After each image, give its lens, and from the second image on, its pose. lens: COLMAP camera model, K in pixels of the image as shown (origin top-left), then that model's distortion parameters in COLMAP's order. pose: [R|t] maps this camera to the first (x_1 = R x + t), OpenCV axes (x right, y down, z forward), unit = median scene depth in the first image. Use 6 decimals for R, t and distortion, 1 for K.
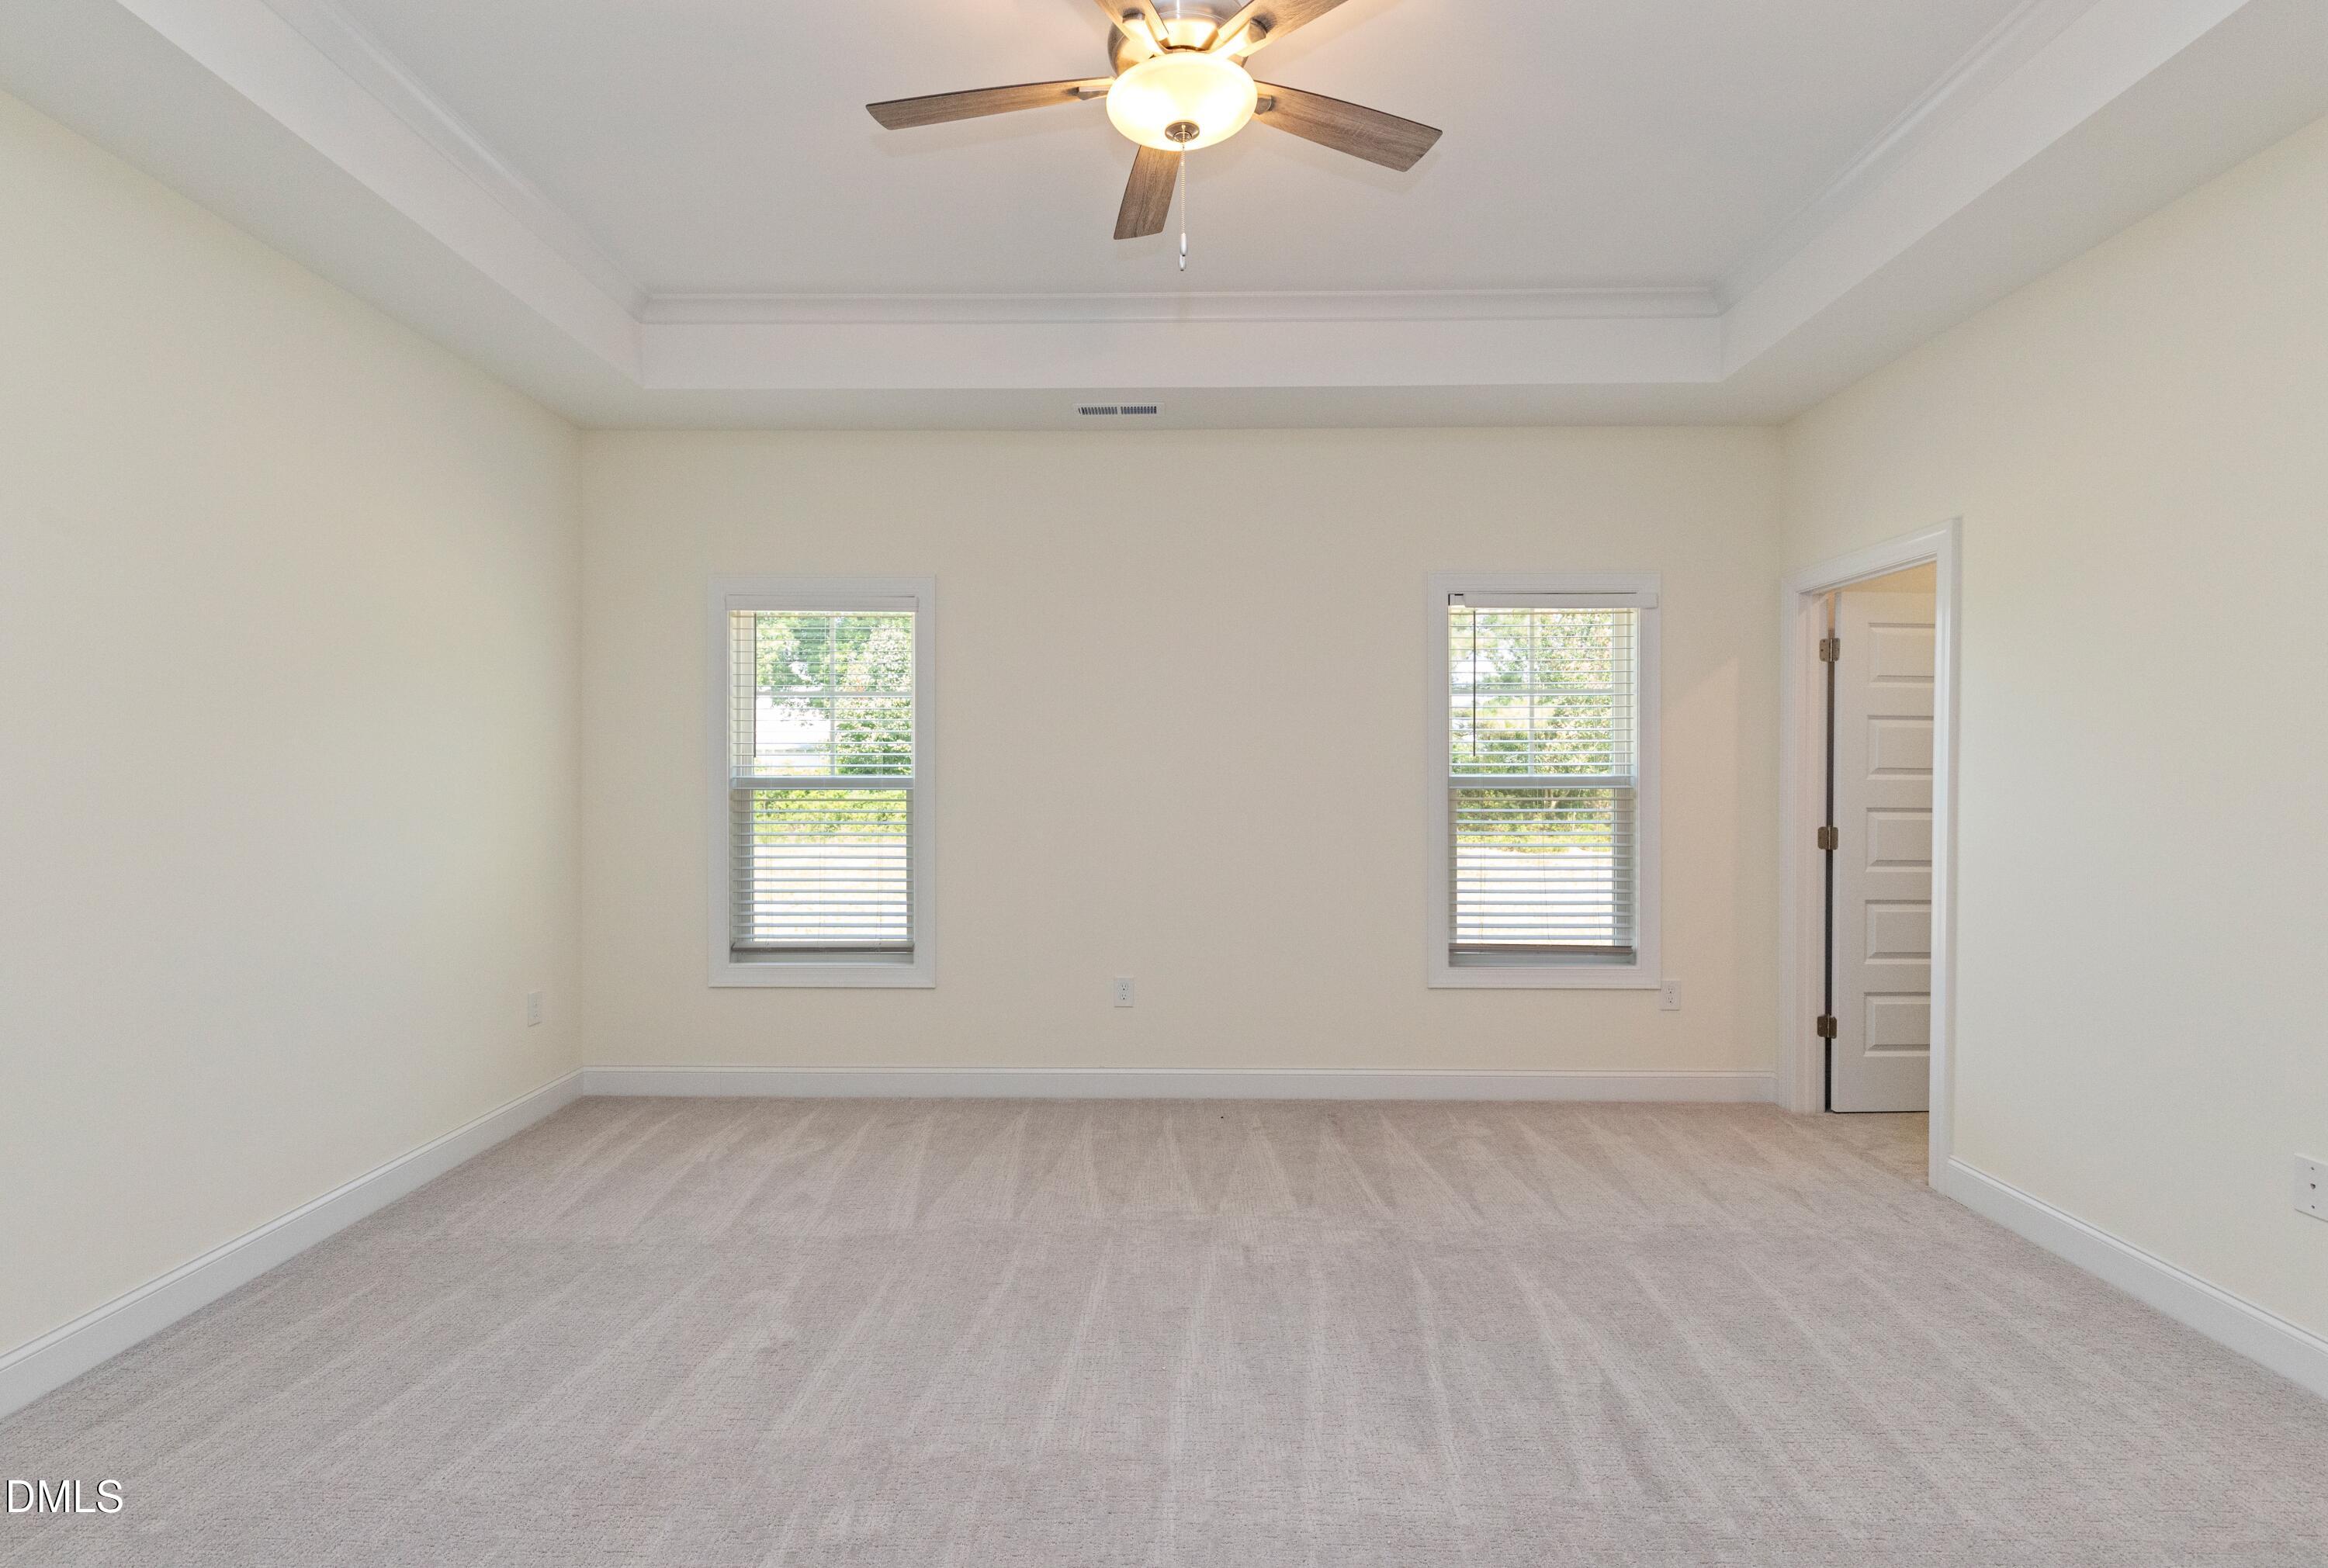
lens RADIAL K [[1075.0, 0, 1164.9], [0, 1075.0, 780.5], [0, 0, 1]] dist [0.018038, -0.001028]
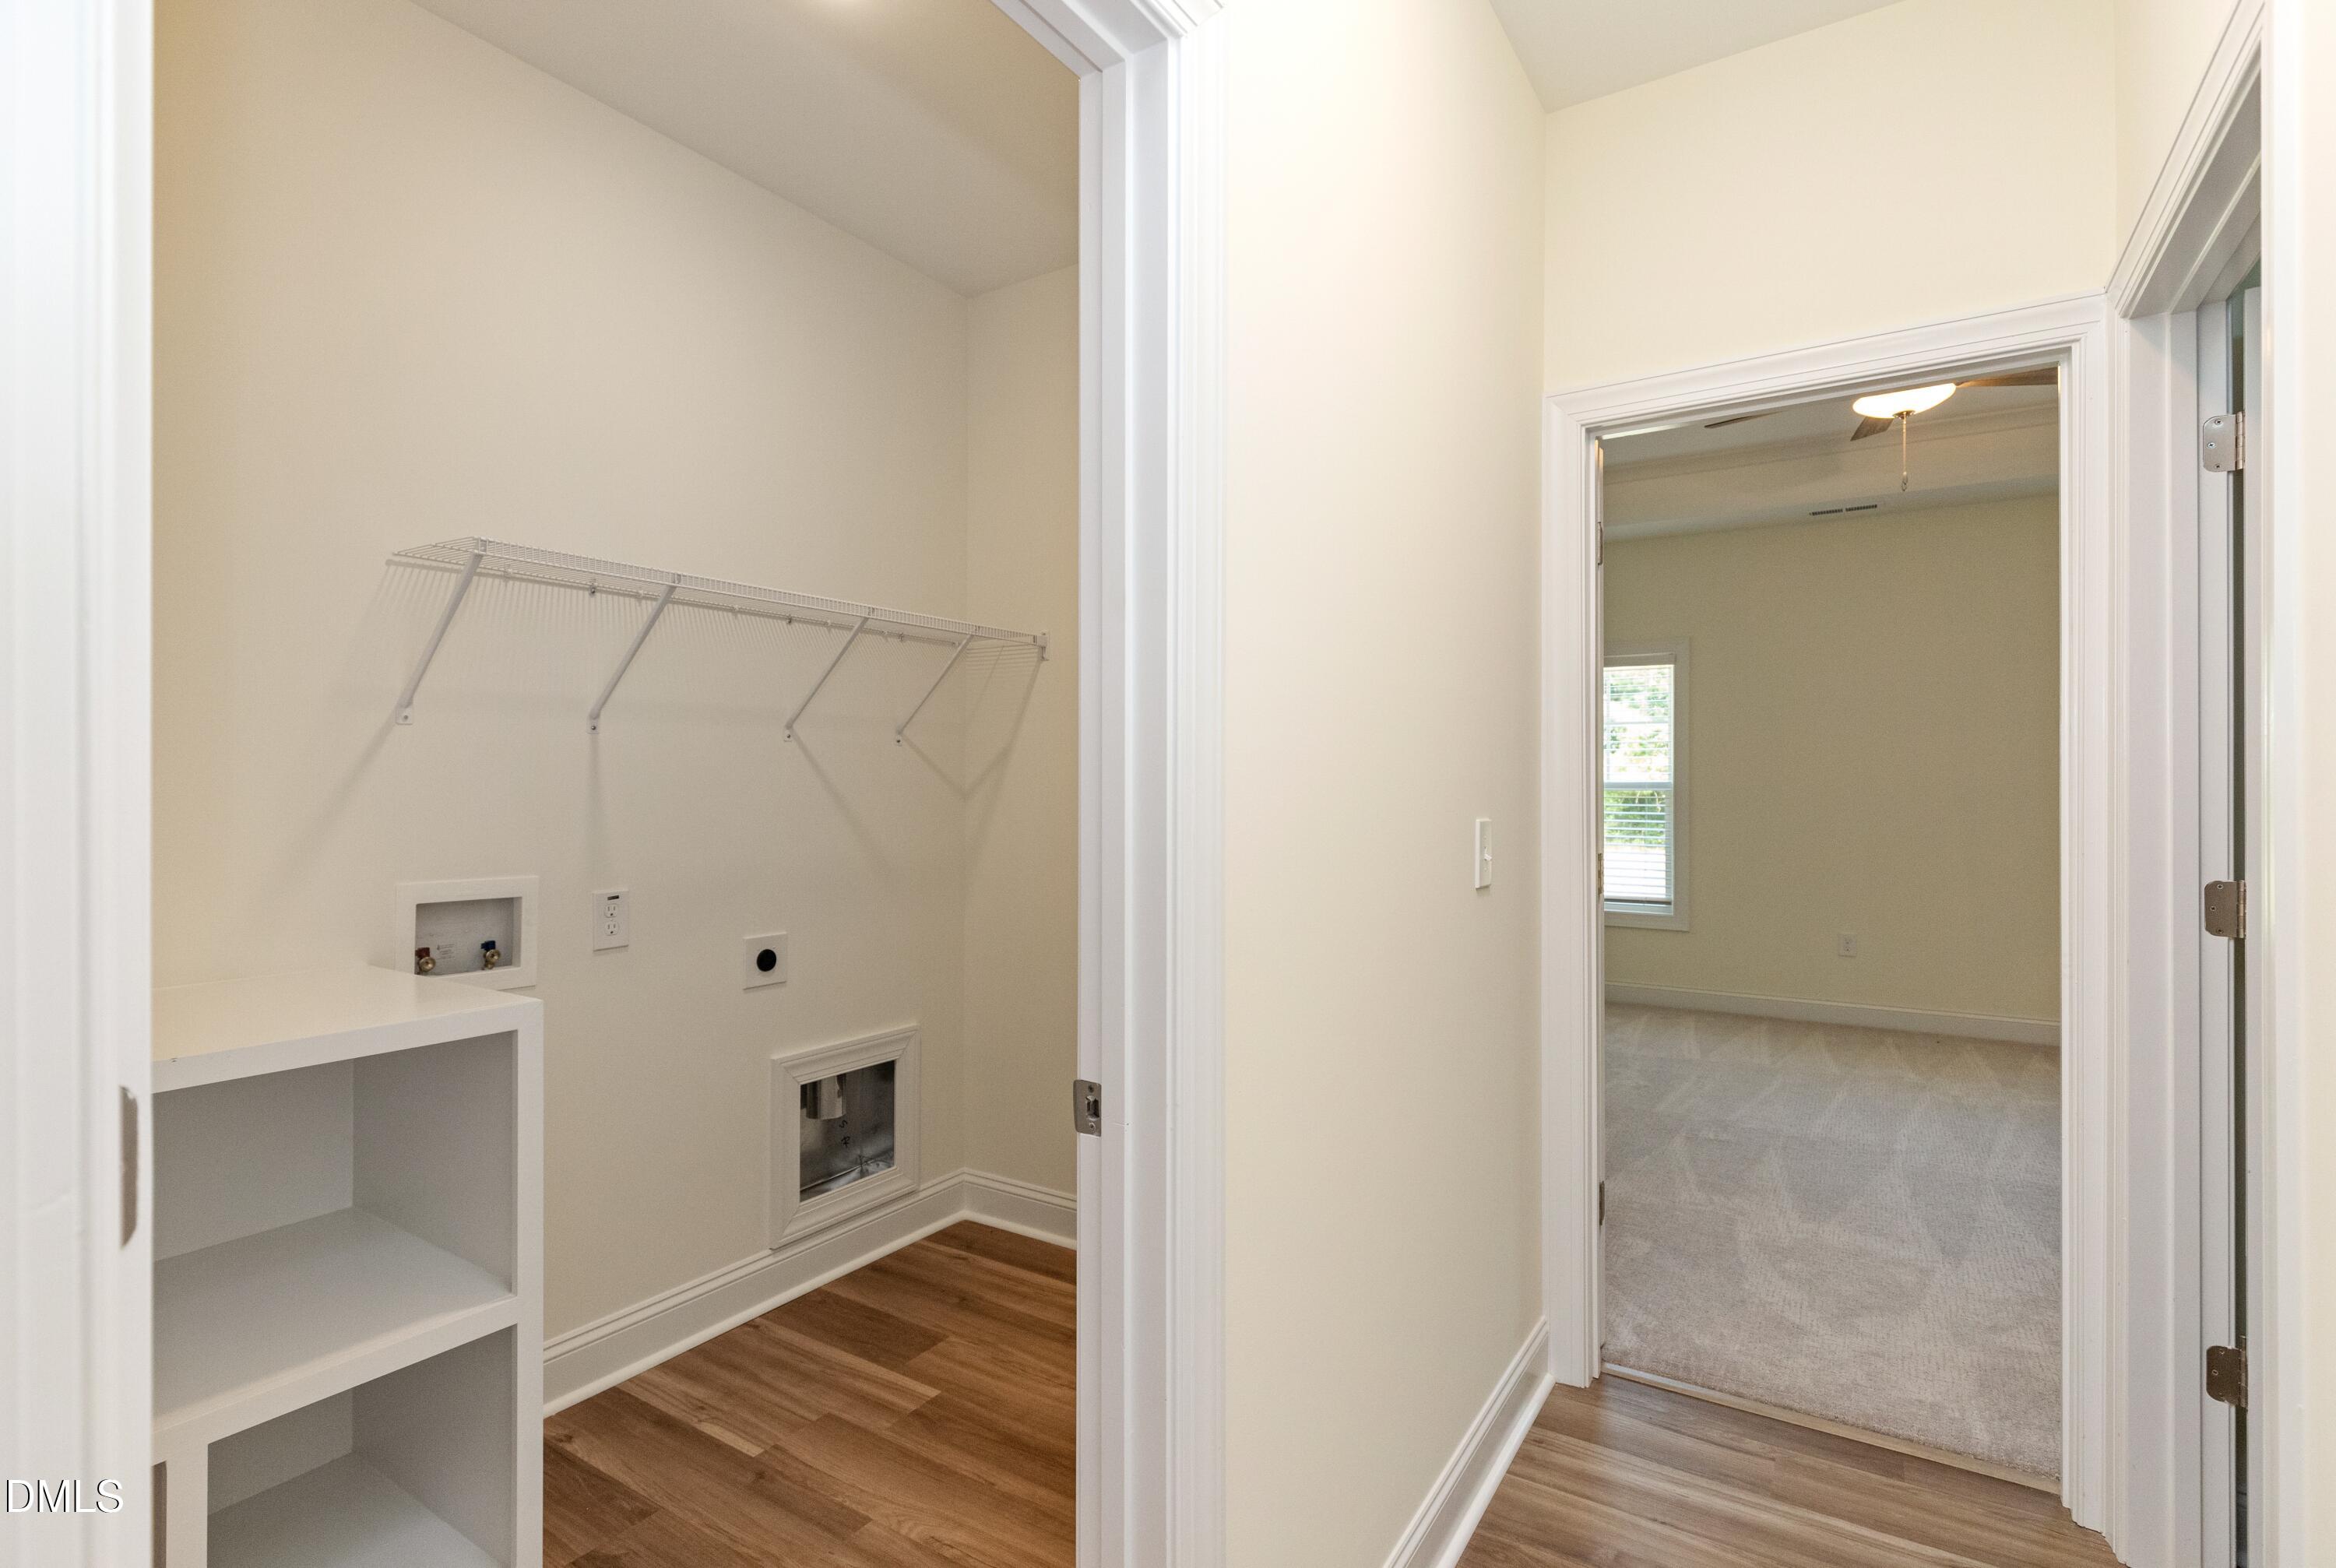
lens RADIAL K [[1099.4, 0, 1163.6], [0, 1099.4, 784.3], [0, 0, 1]] dist [0.005902, 0.000237]
pose [[0.842670, -0.001056, -0.538430, -0.019433], [-0.001204, 0.999992, -0.003845, 0.007856], [0.538430, 0.003889, 0.842662, -0.674868]]
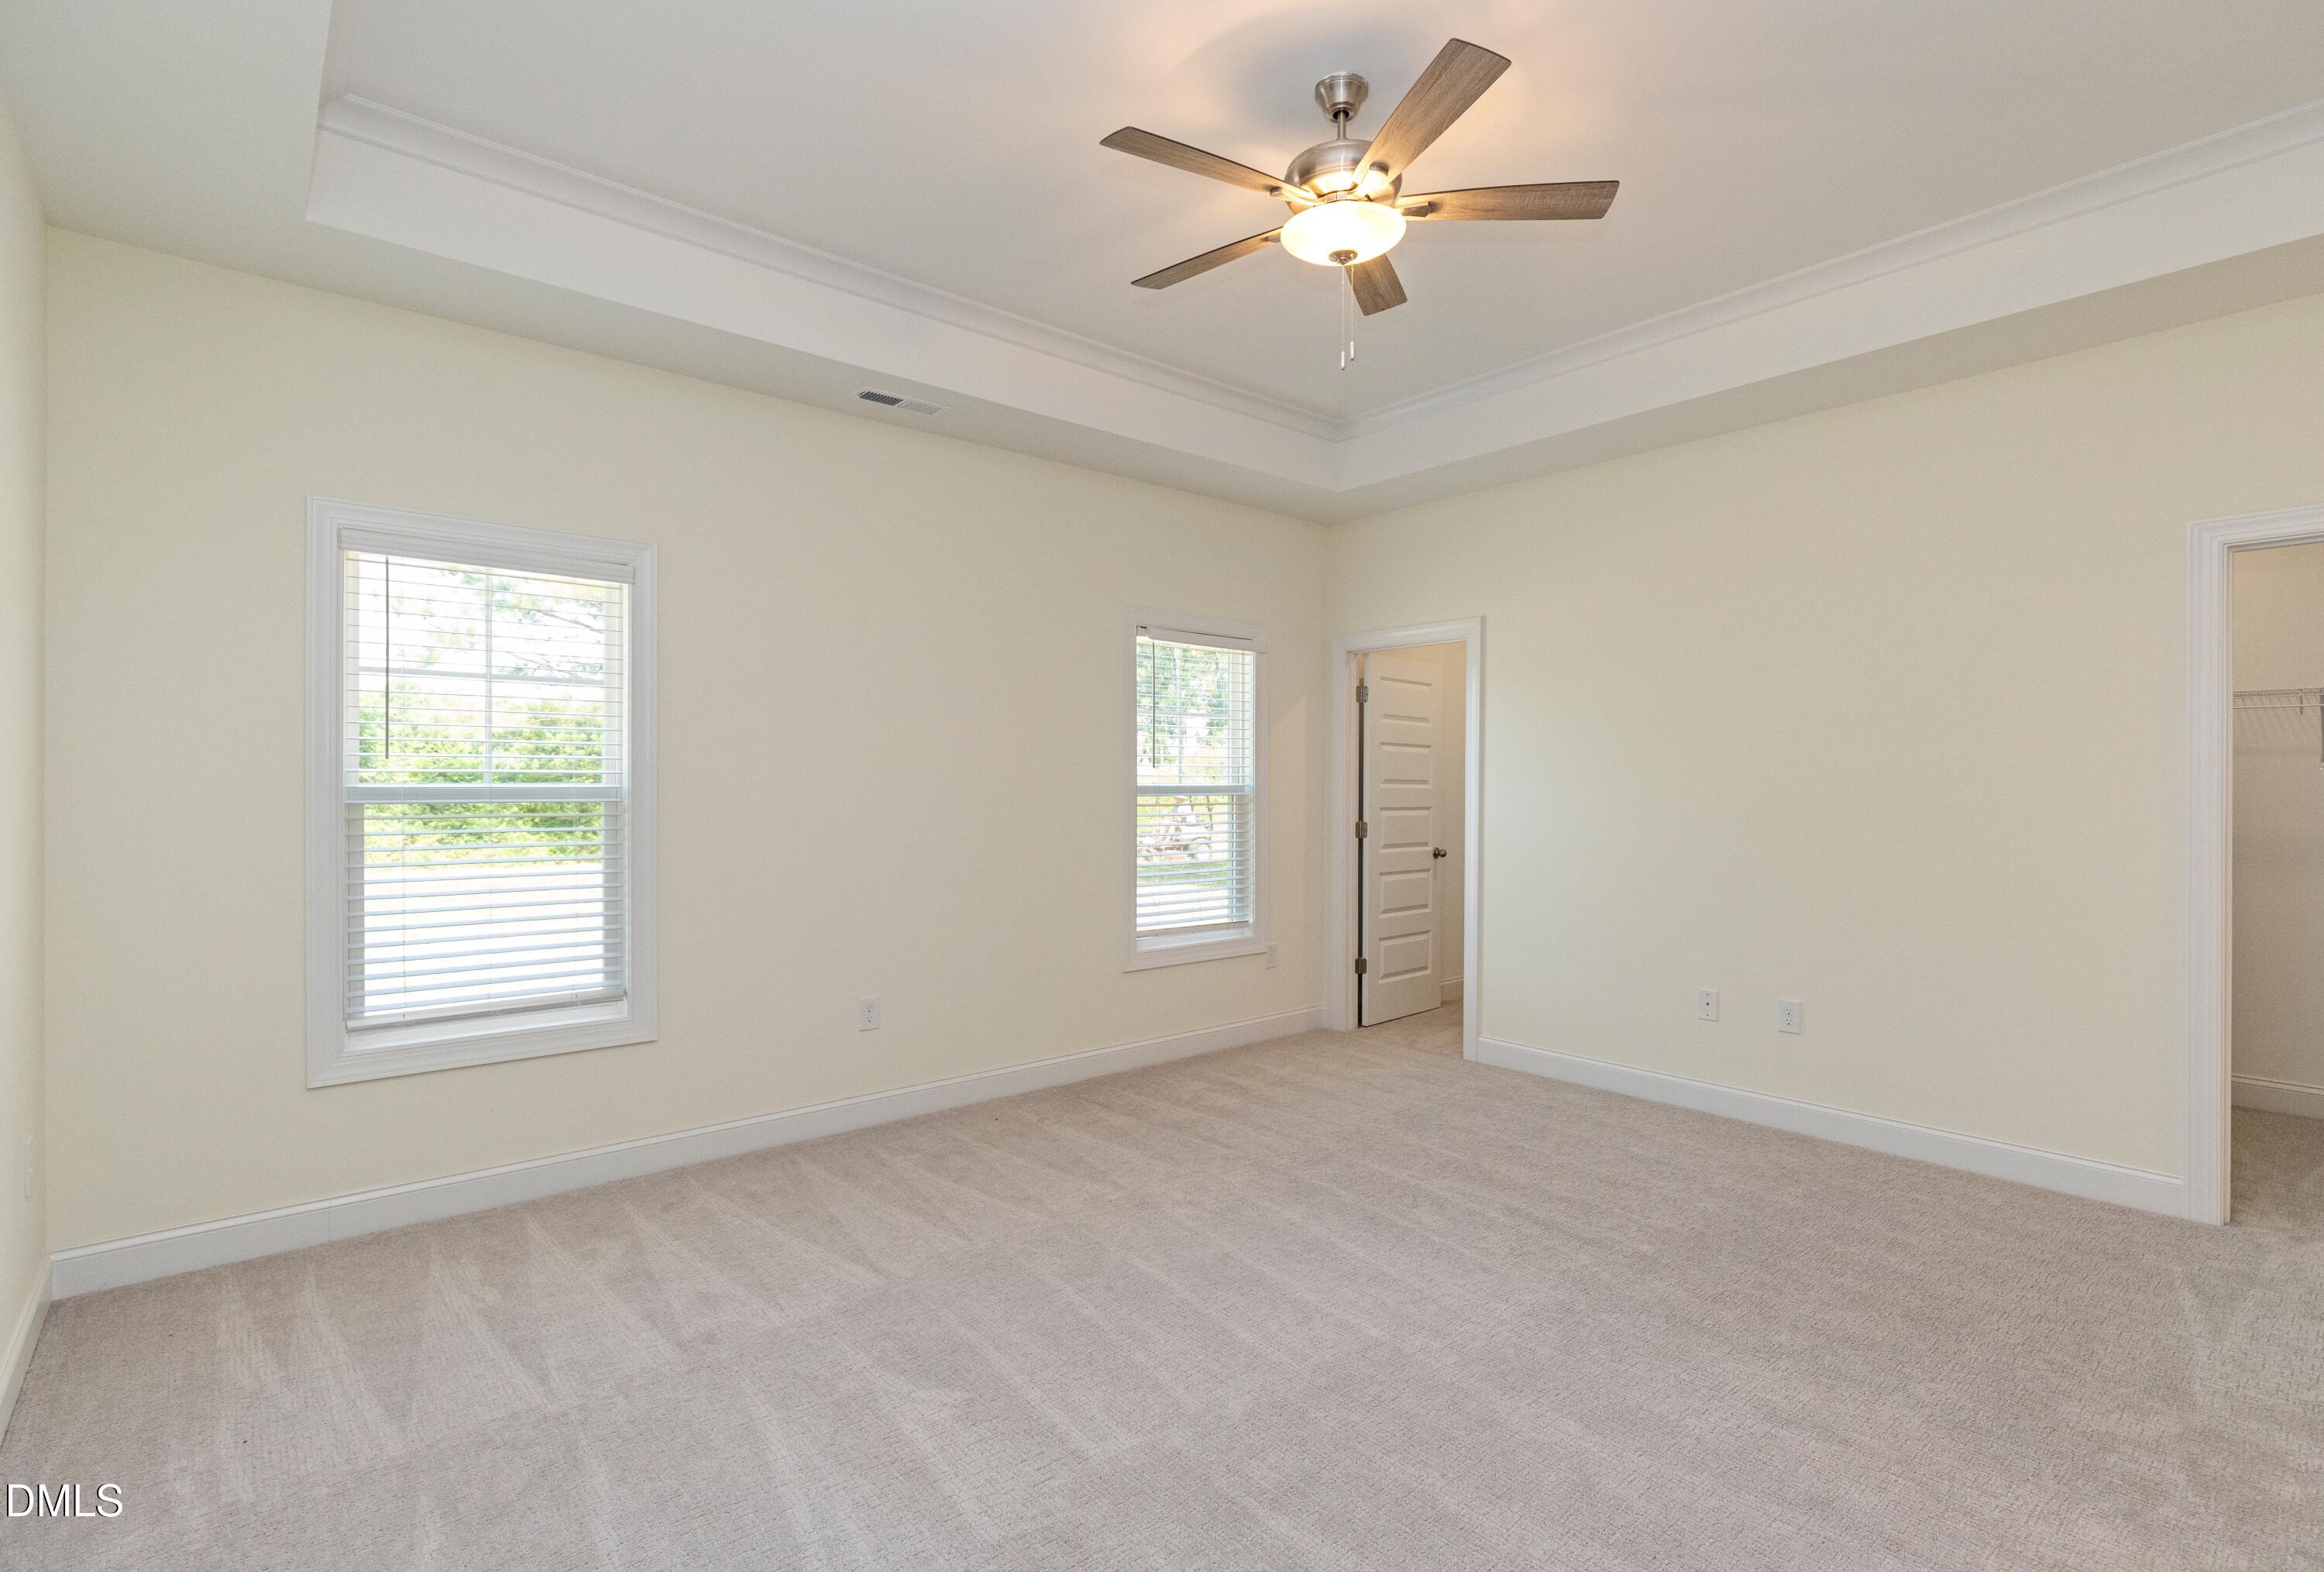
lens RADIAL K [[1093.9, 0, 1165.9], [0, 1093.9, 789.4], [0, 0, 1]] dist [0.005902, 0.000237]
pose [[0.751371, -0.002720, 0.659874, -0.542905], [0.001277, 0.999996, 0.002669, -0.003351], [-0.659879, -0.001163, 0.751371, 0.119893]]
